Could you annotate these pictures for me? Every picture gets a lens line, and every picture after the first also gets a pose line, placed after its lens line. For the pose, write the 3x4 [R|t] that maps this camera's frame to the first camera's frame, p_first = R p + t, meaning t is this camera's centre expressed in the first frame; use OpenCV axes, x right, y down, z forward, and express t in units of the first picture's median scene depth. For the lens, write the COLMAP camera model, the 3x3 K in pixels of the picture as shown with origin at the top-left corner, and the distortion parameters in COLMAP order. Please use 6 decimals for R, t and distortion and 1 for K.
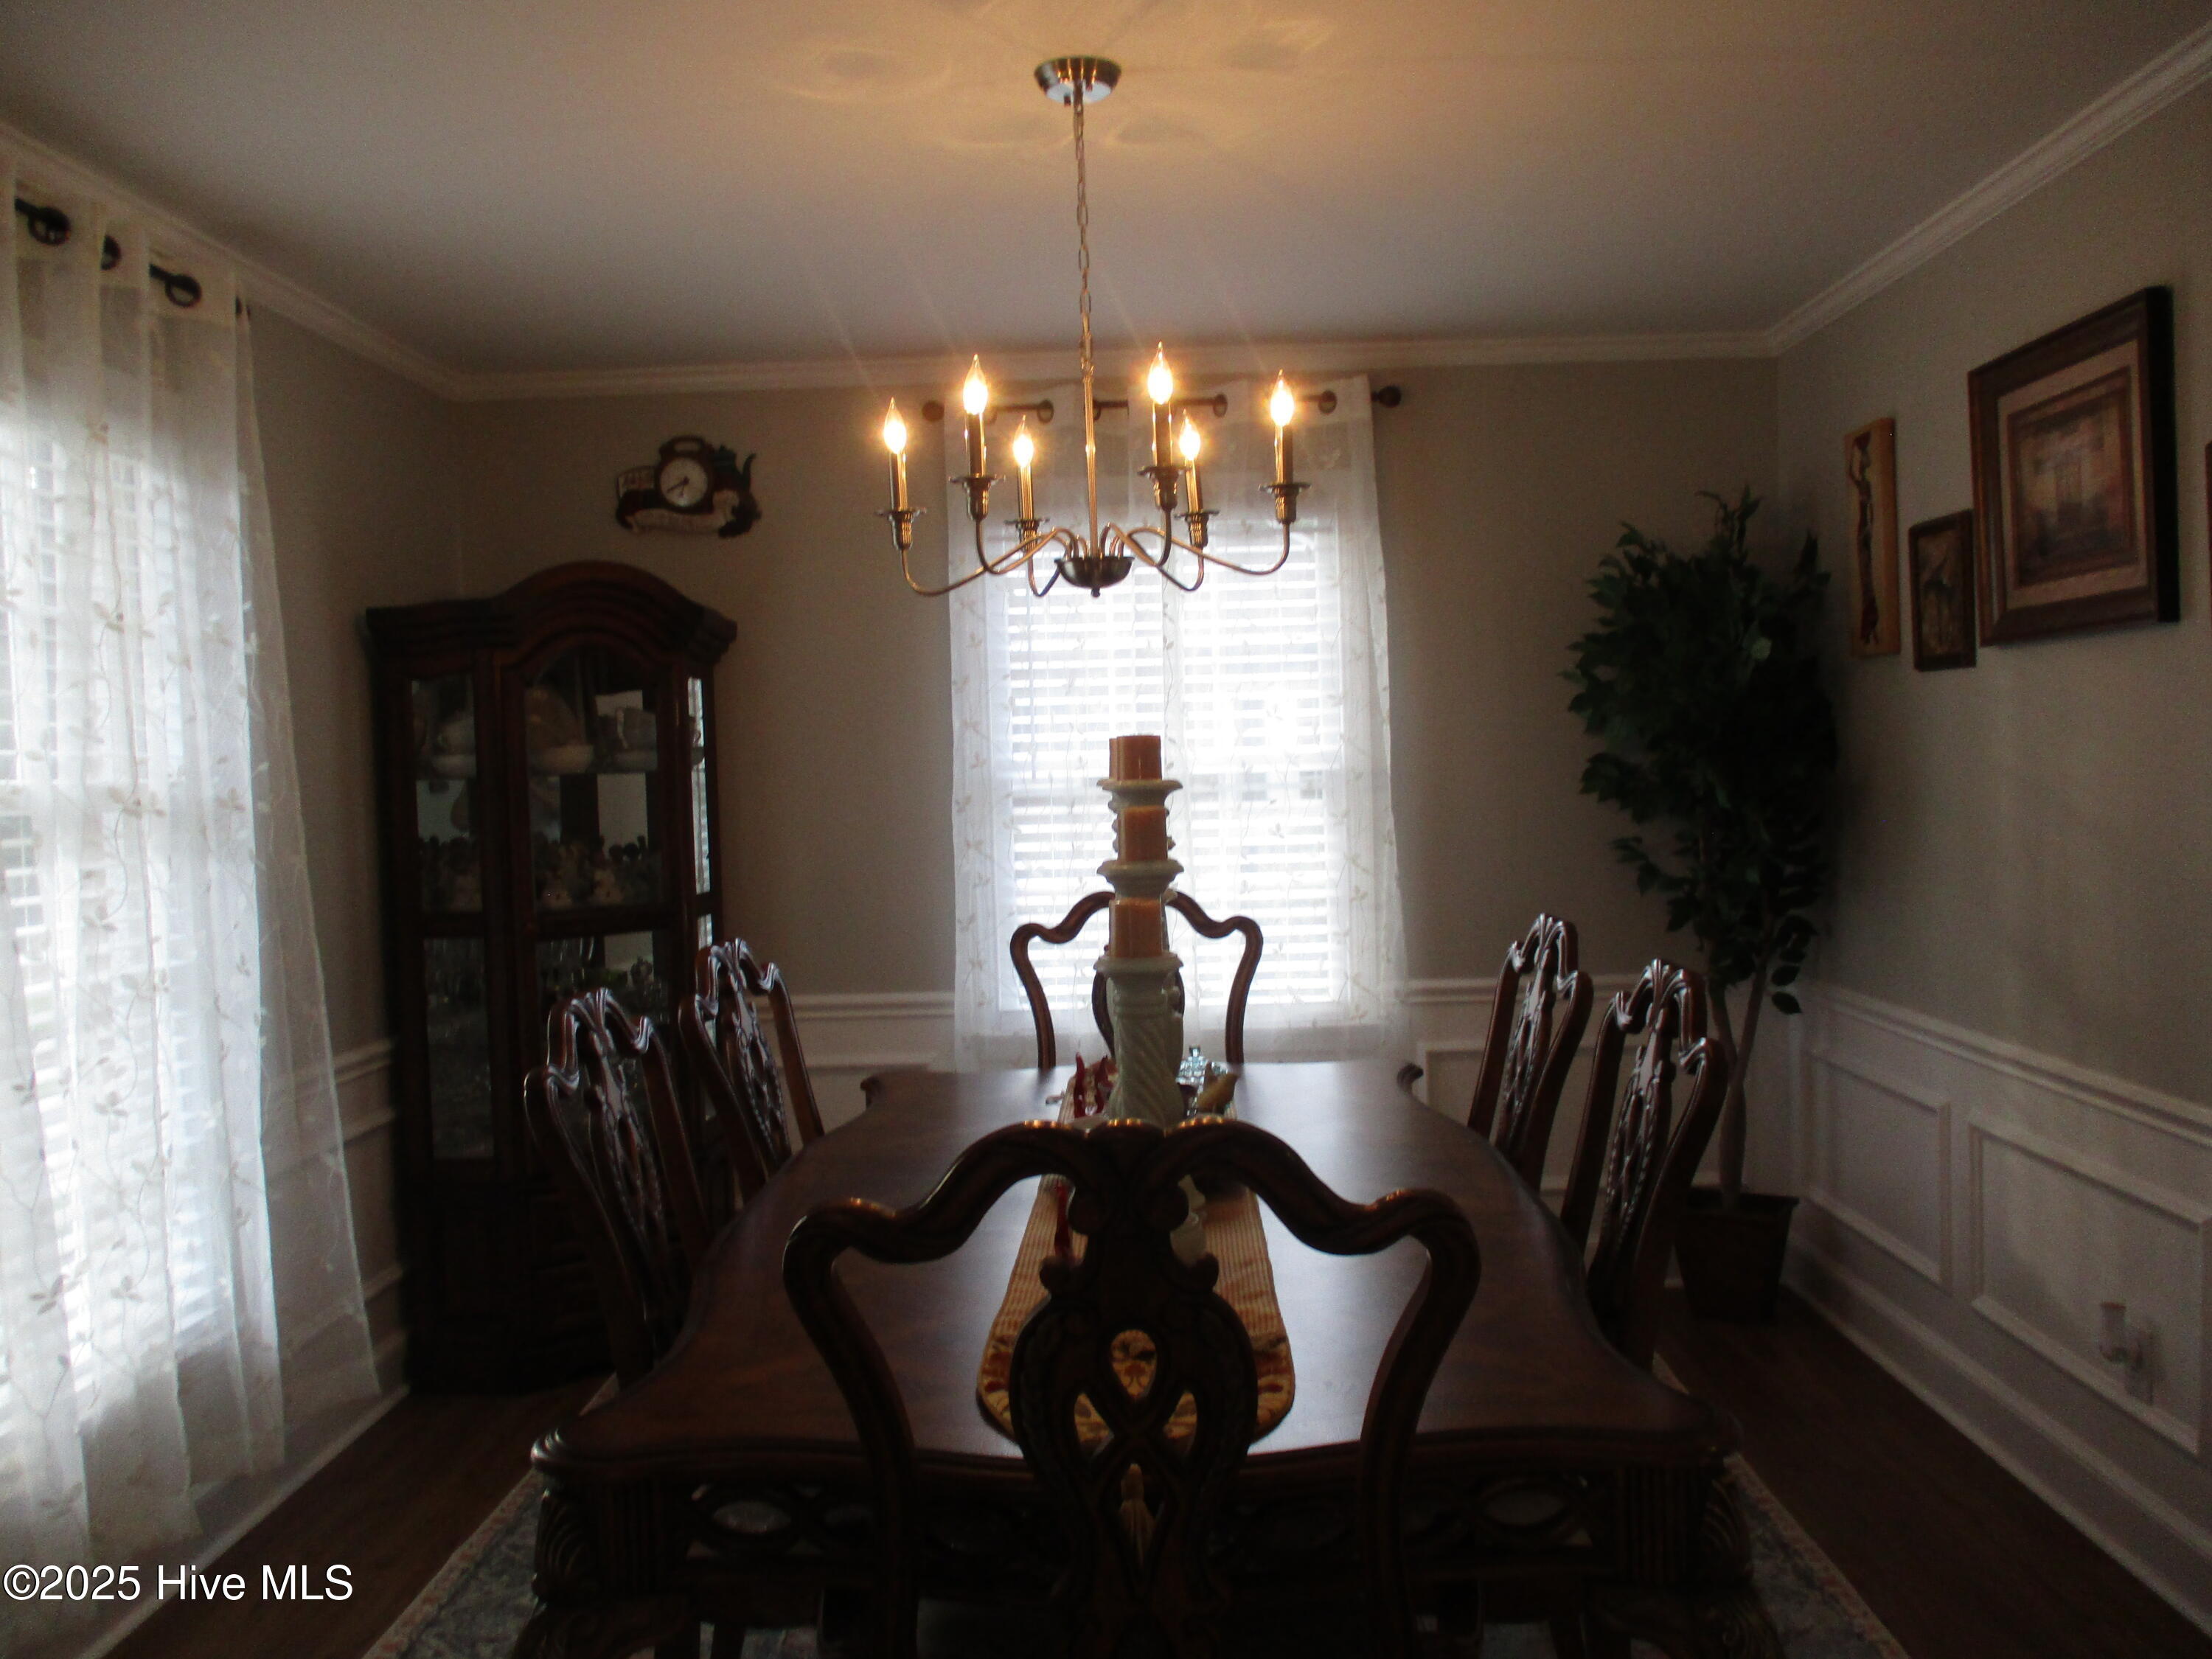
lens RADIAL K [[1852.3, 0, 1109.3], [0, 1852.3, 821.7], [0, 0, 1]] dist [-0.030337, 0.012291]
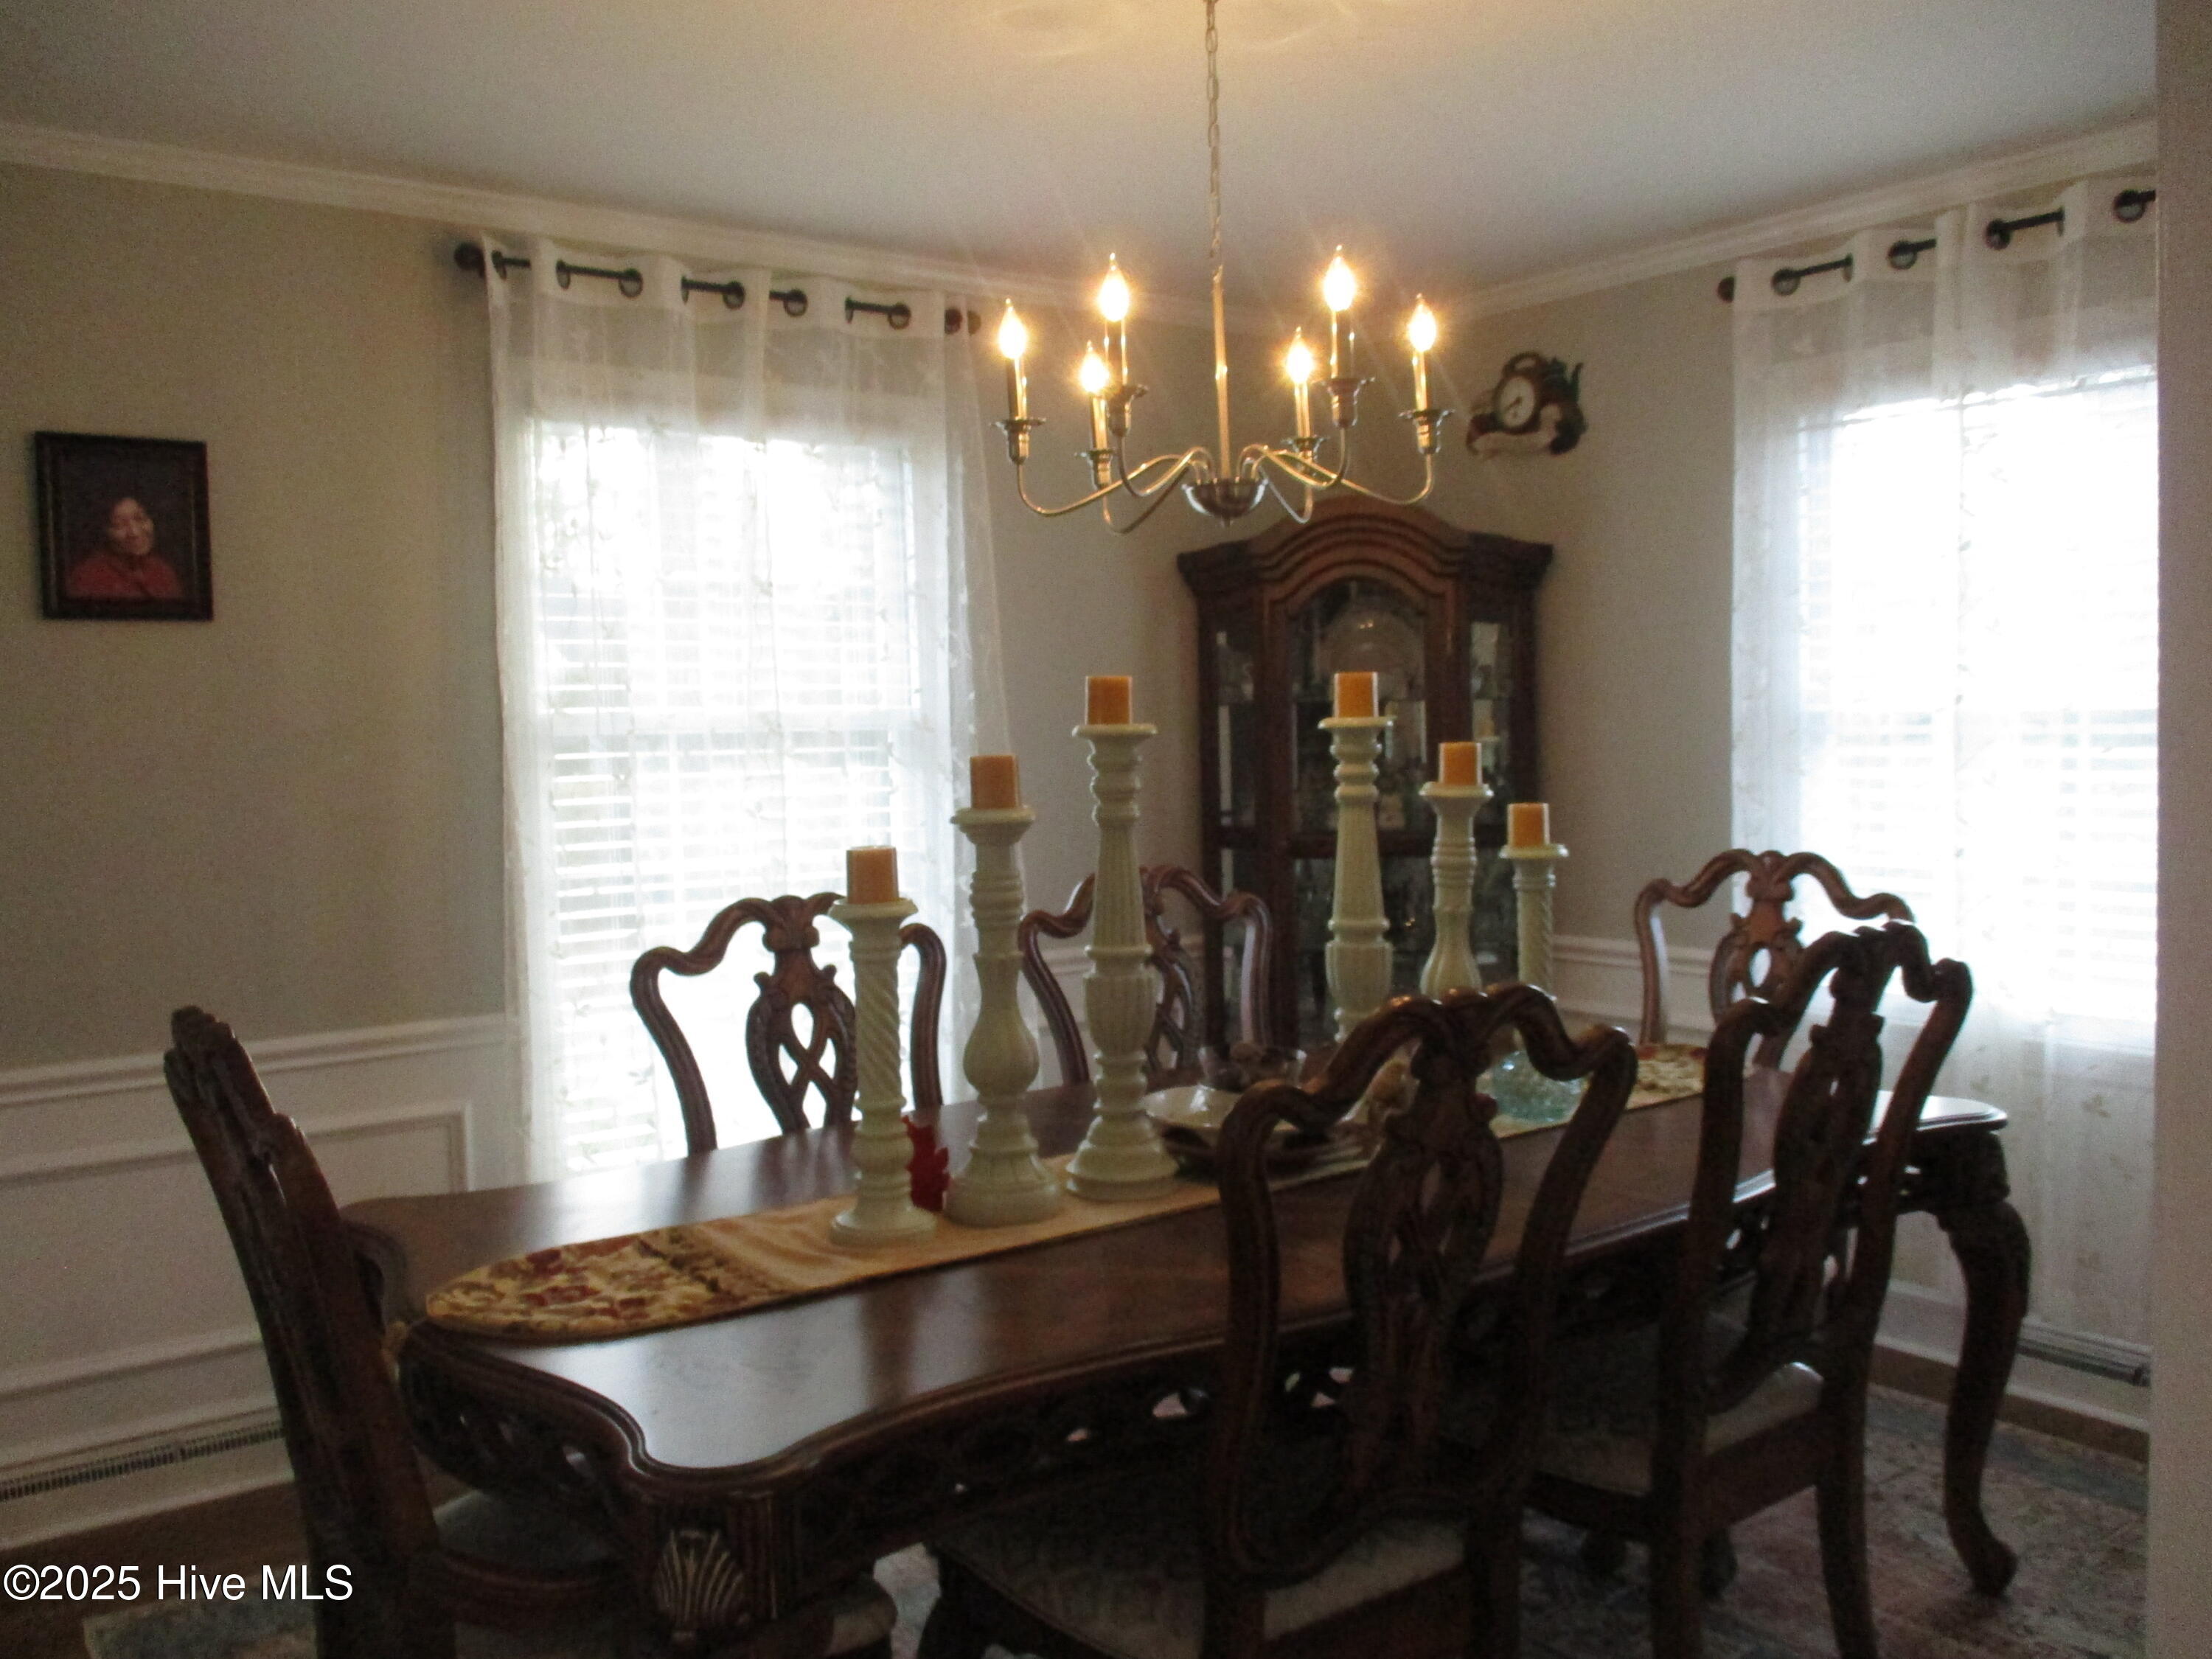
lens RADIAL K [[1852.3, 0, 1109.3], [0, 1852.3, 821.7], [0, 0, 1]] dist [-0.030337, 0.012291]
pose [[0.627235, 0.060611, -0.776468, 0.405545], [-0.022924, 0.997972, 0.059383, -0.015434], [0.778493, -0.019448, 0.627352, 0.216847]]
